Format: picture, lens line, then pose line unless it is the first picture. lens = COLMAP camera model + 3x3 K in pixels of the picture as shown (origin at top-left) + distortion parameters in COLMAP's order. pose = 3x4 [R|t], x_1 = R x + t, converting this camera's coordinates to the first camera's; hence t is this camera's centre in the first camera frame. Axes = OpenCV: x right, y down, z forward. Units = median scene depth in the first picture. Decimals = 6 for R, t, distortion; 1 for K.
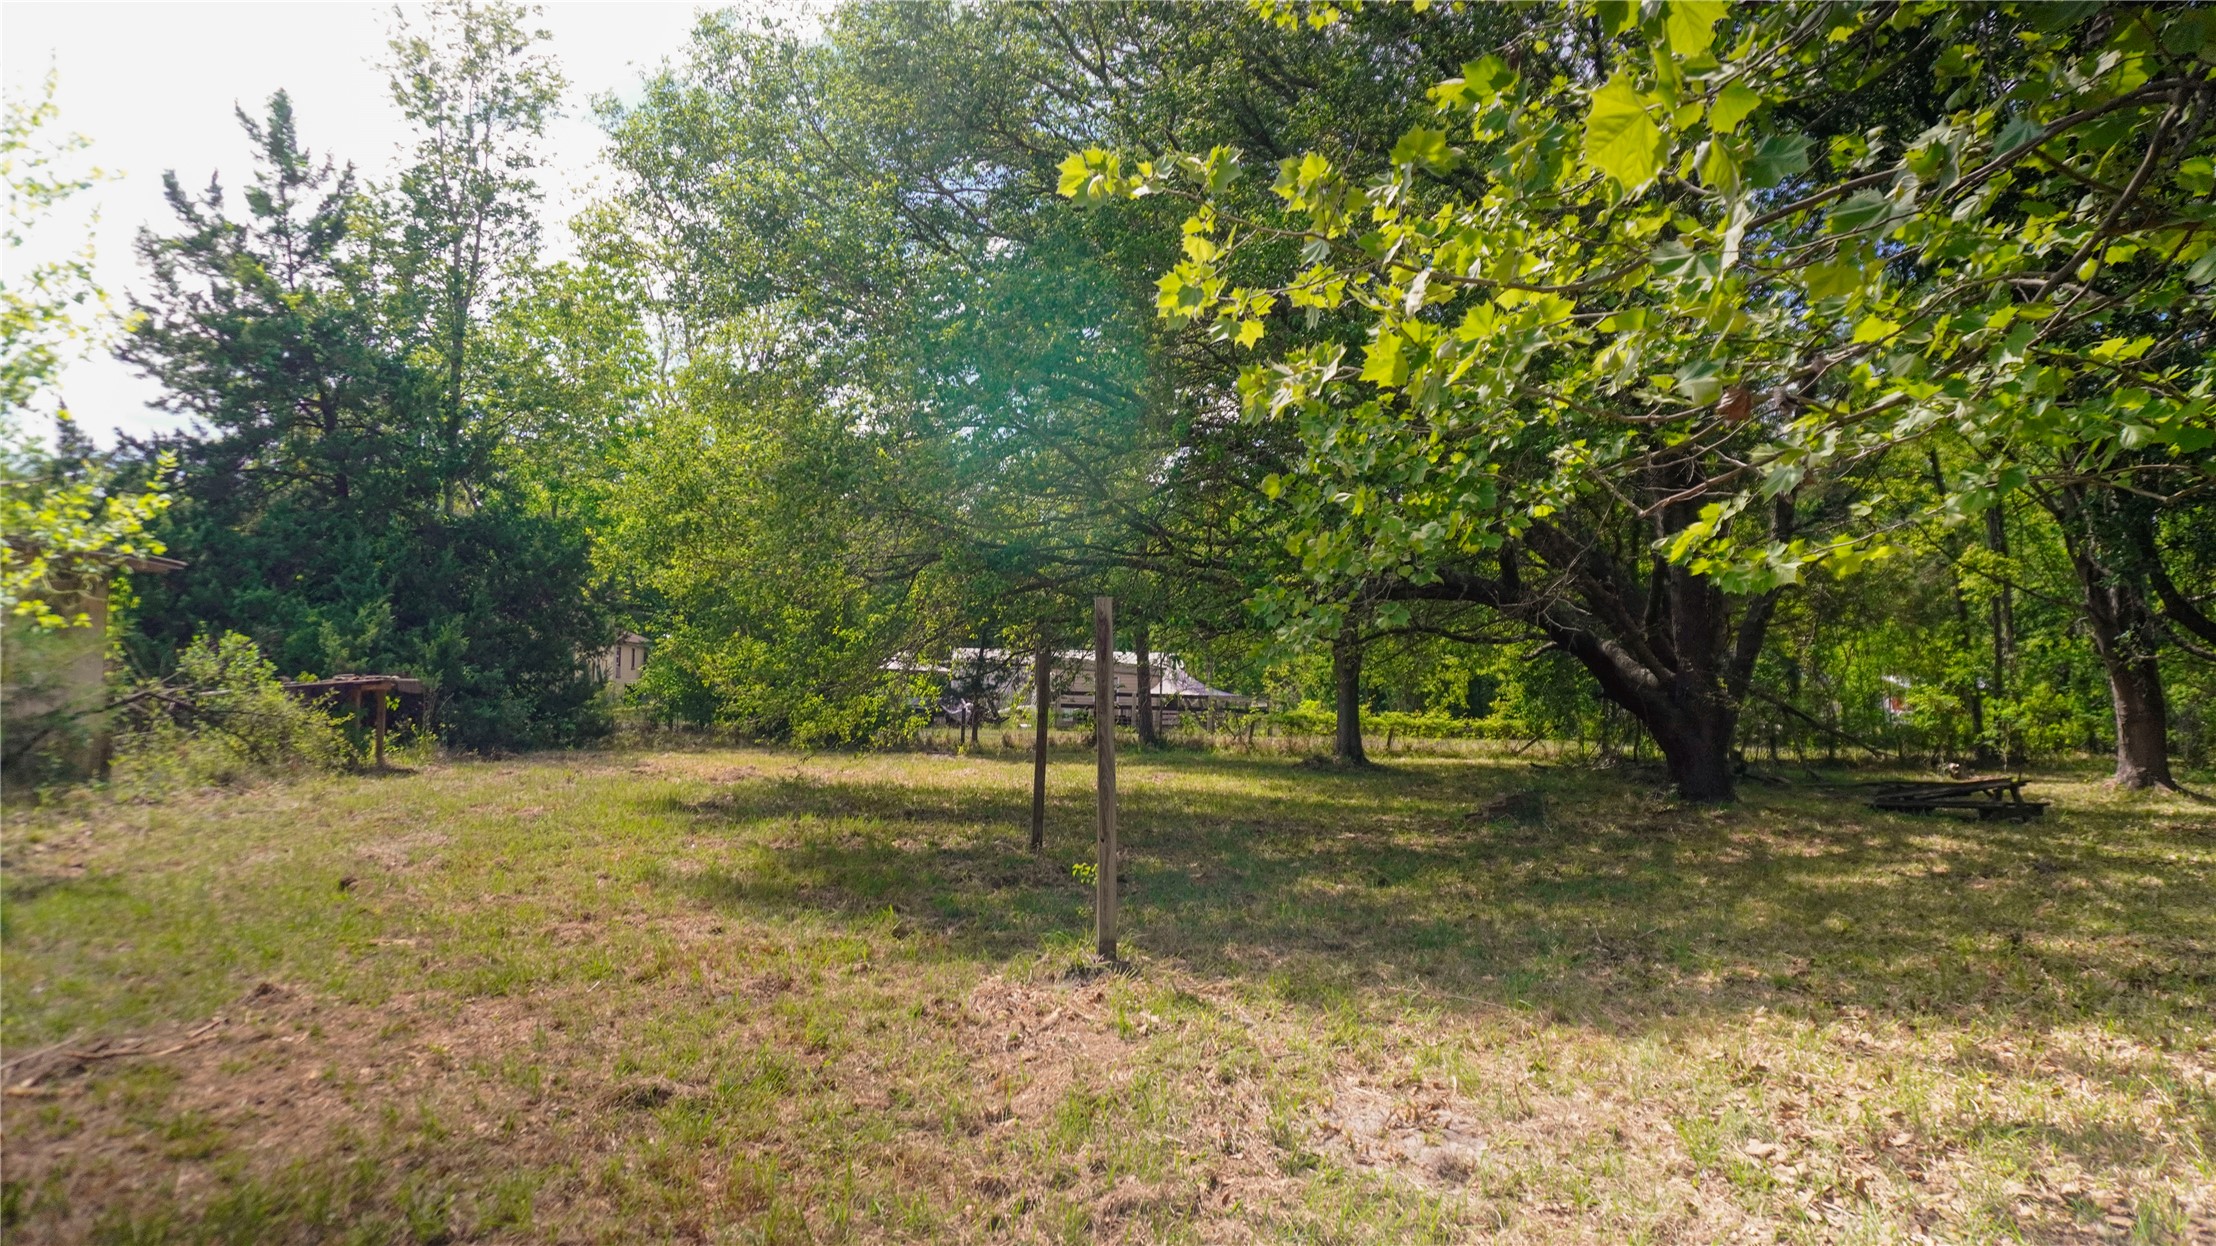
lens RADIAL K [[1463.4, 0, 1108.0], [0, 1463.4, 623.0], [0, 0, 1]] dist [-0.064936, 0.039667]
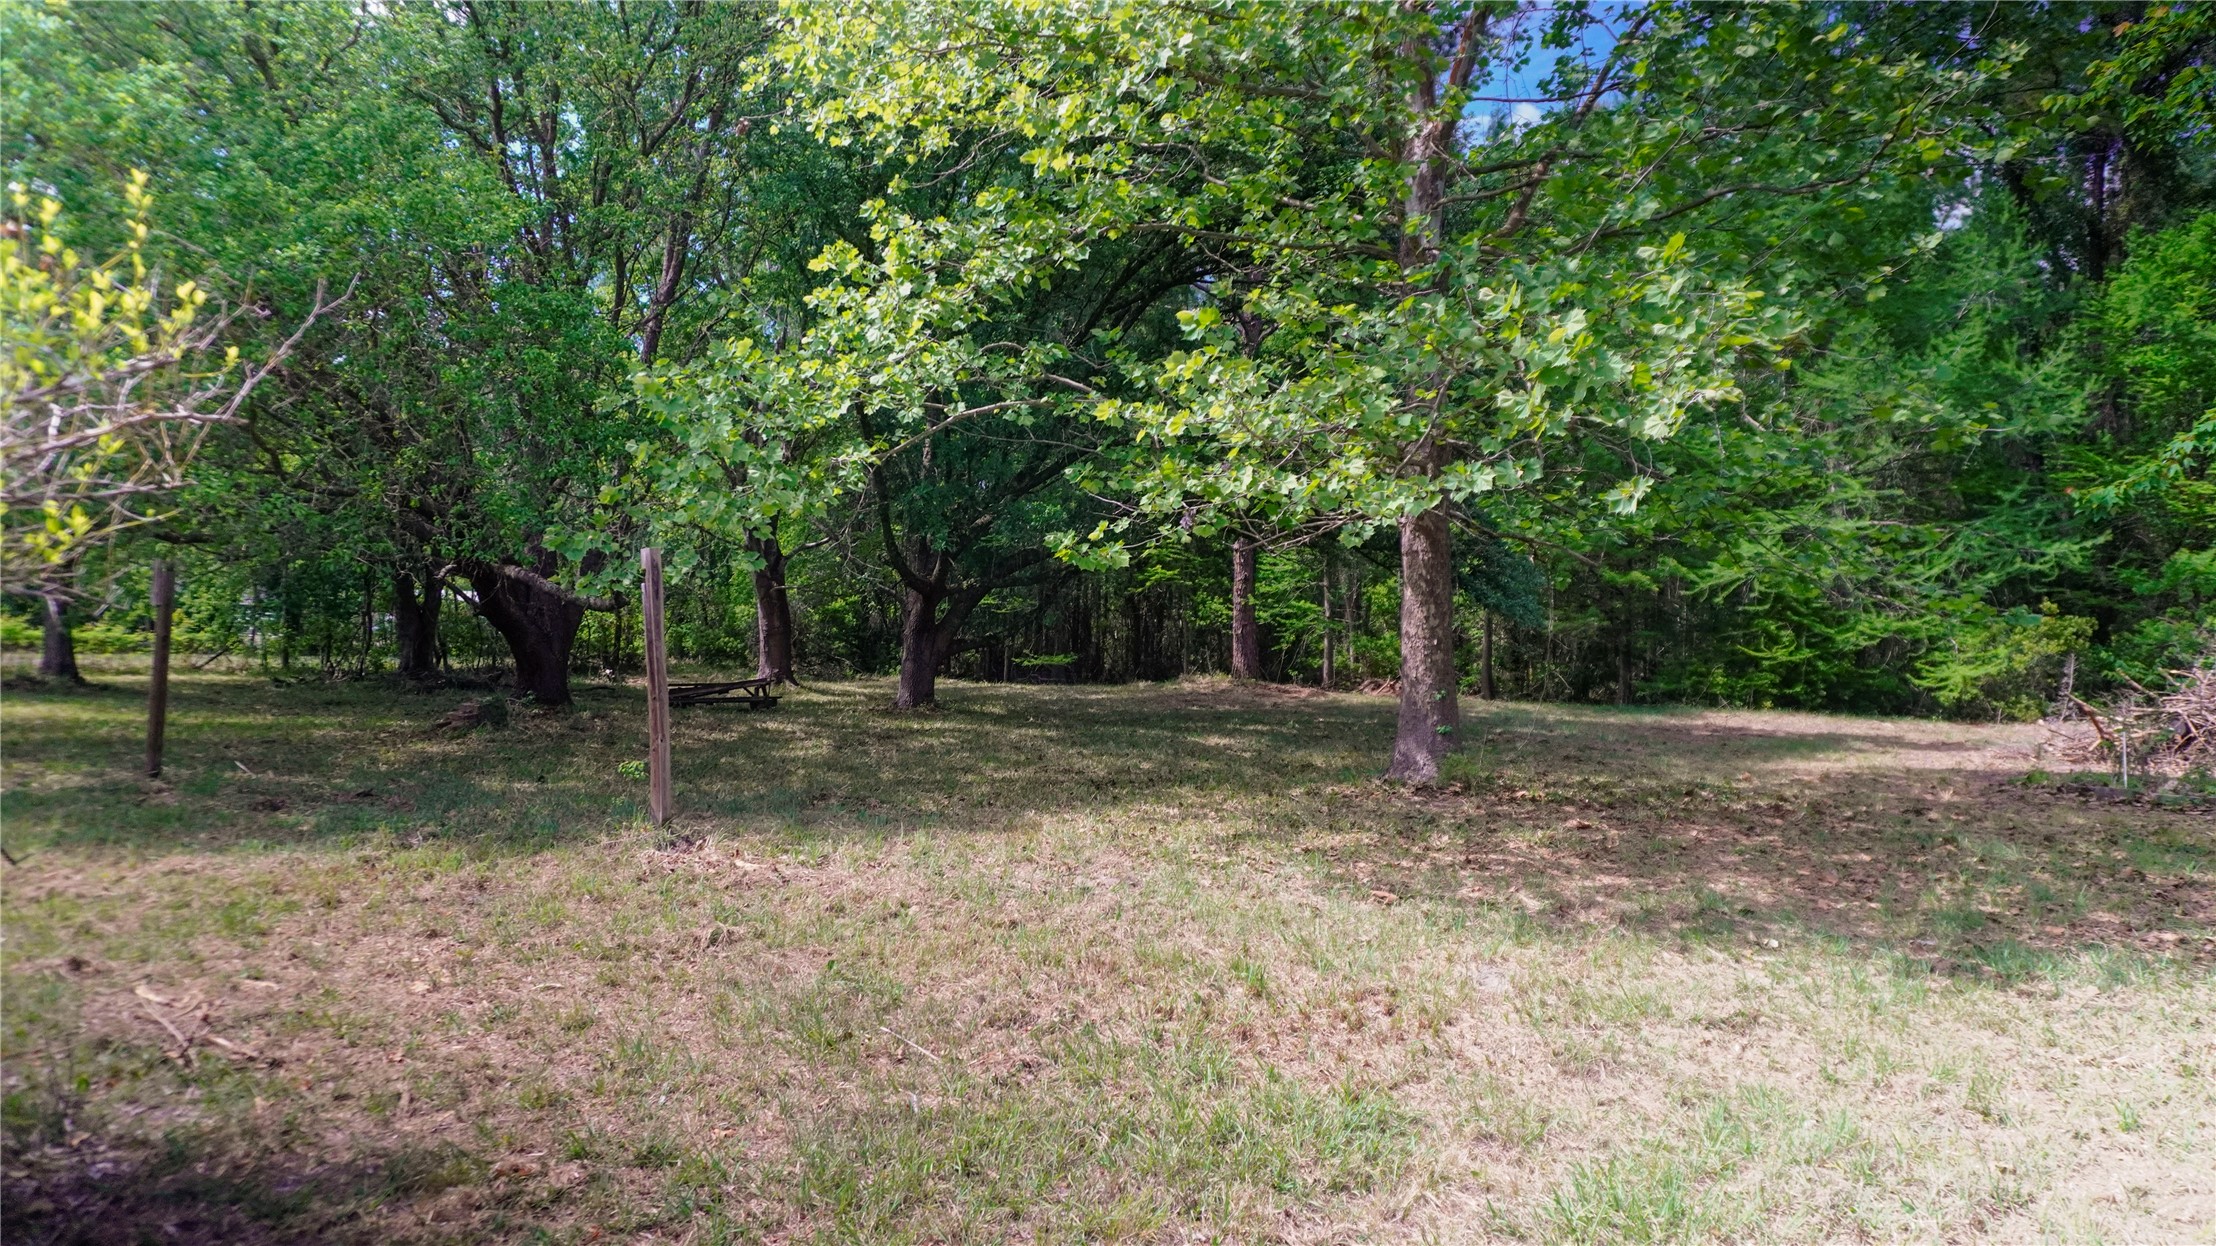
lens RADIAL K [[1463.4, 0, 1108.0], [0, 1463.4, 623.0], [0, 0, 1]] dist [-0.064936, 0.039667]
pose [[0.548468, 0.003399, 0.836165, -0.513799], [-0.055523, 0.997933, 0.032363, -0.008665], [-0.834326, -0.064176, 0.547523, -0.011786]]
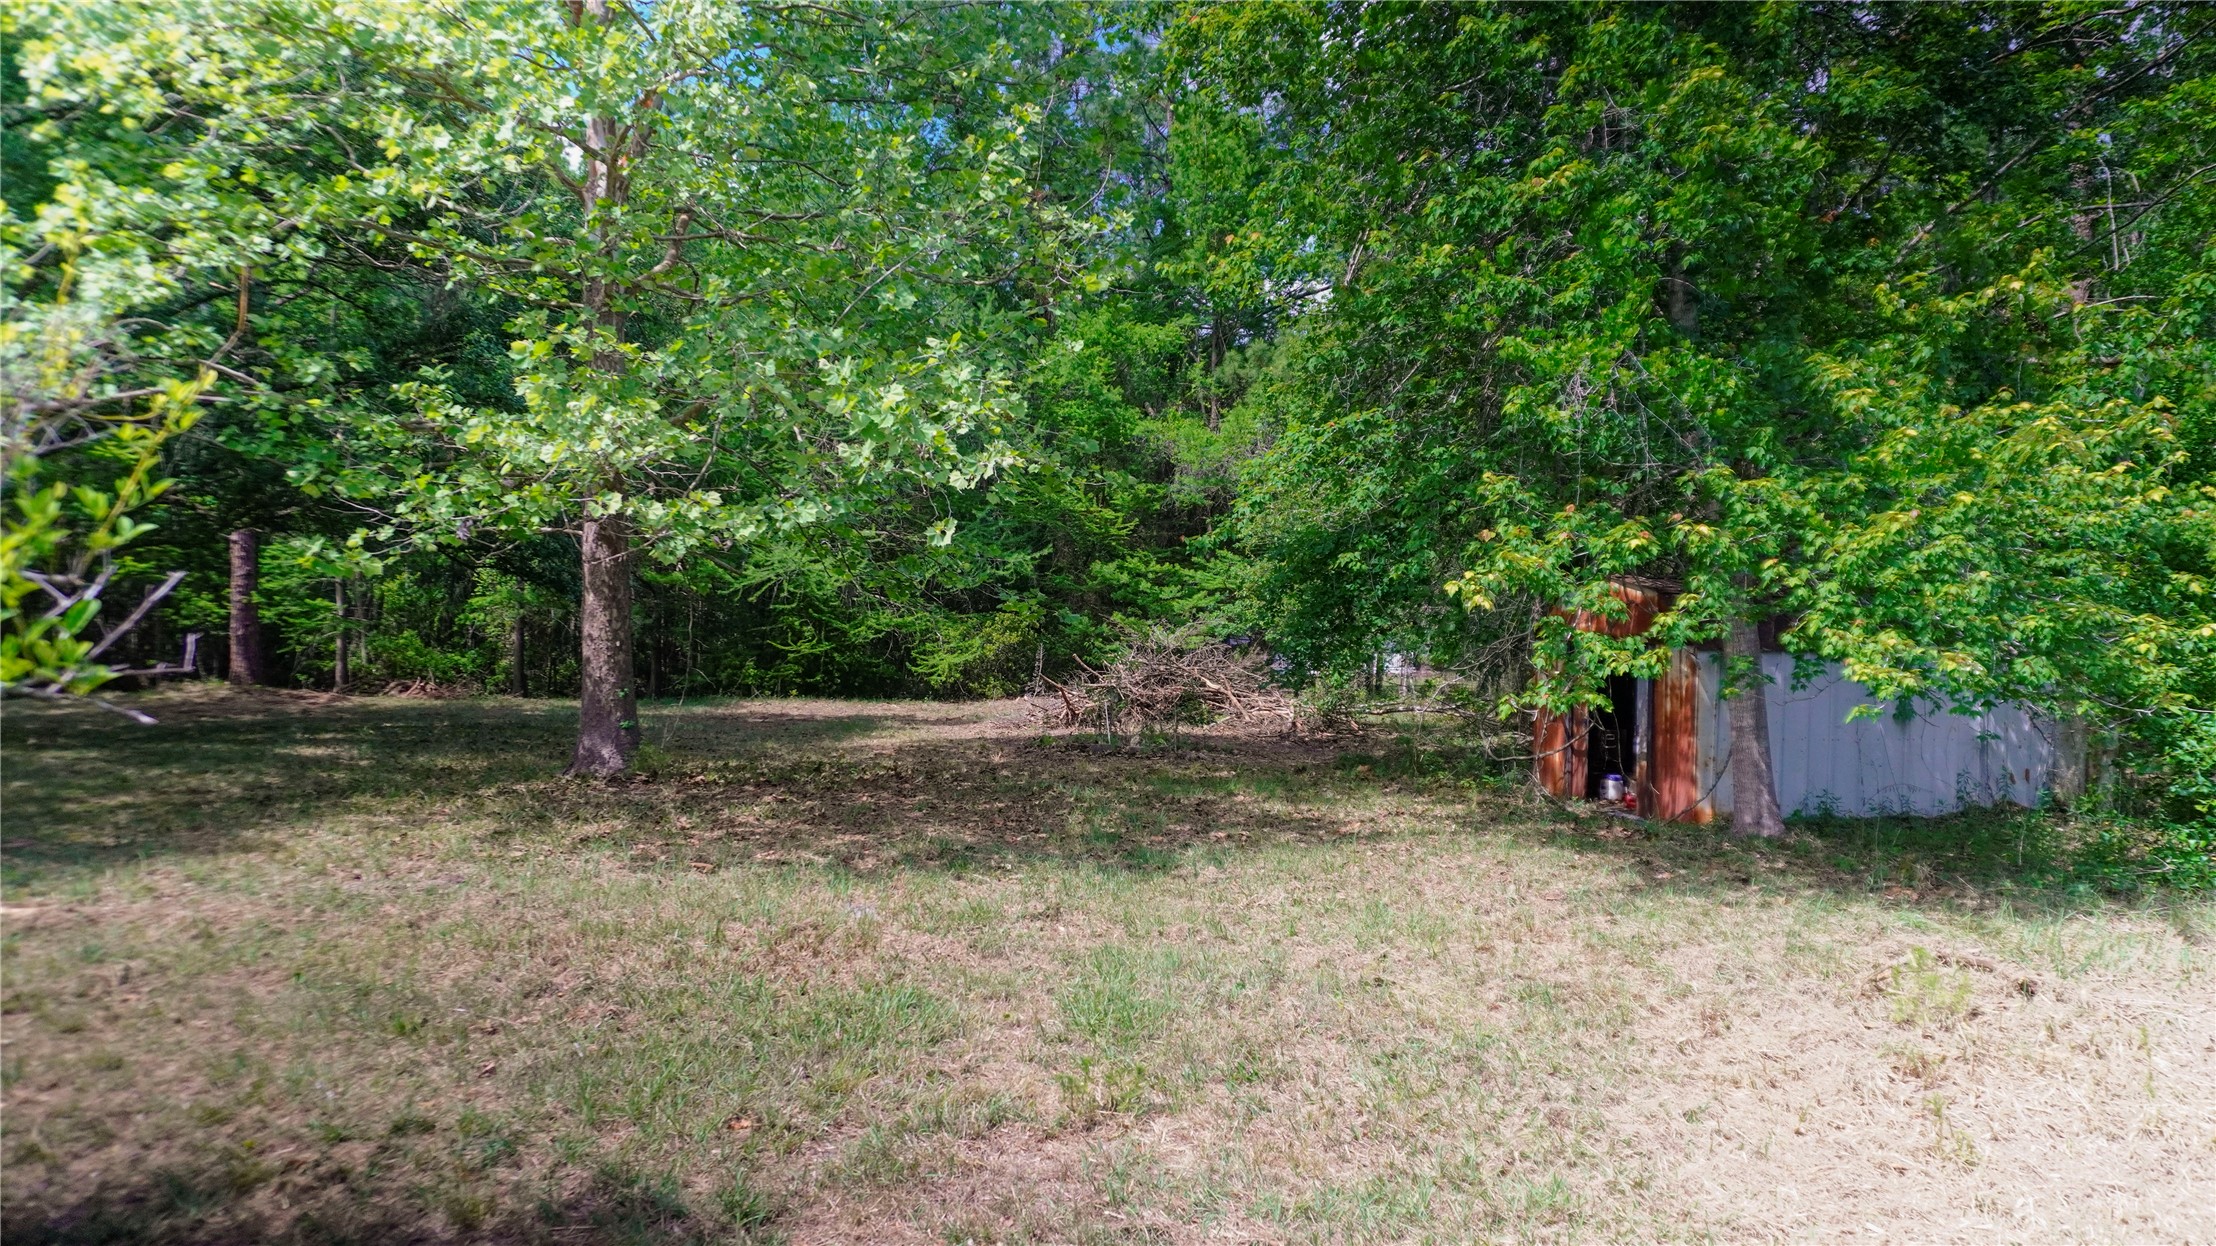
lens RADIAL K [[1463.4, 0, 1108.0], [0, 1463.4, 623.0], [0, 0, 1]] dist [-0.064936, 0.039667]
pose [[-0.110528, -0.001804, 0.993871, -0.680996], [-0.057460, 0.998337, -0.004578, -0.006580], [-0.992211, -0.057614, -0.110448, 0.123703]]
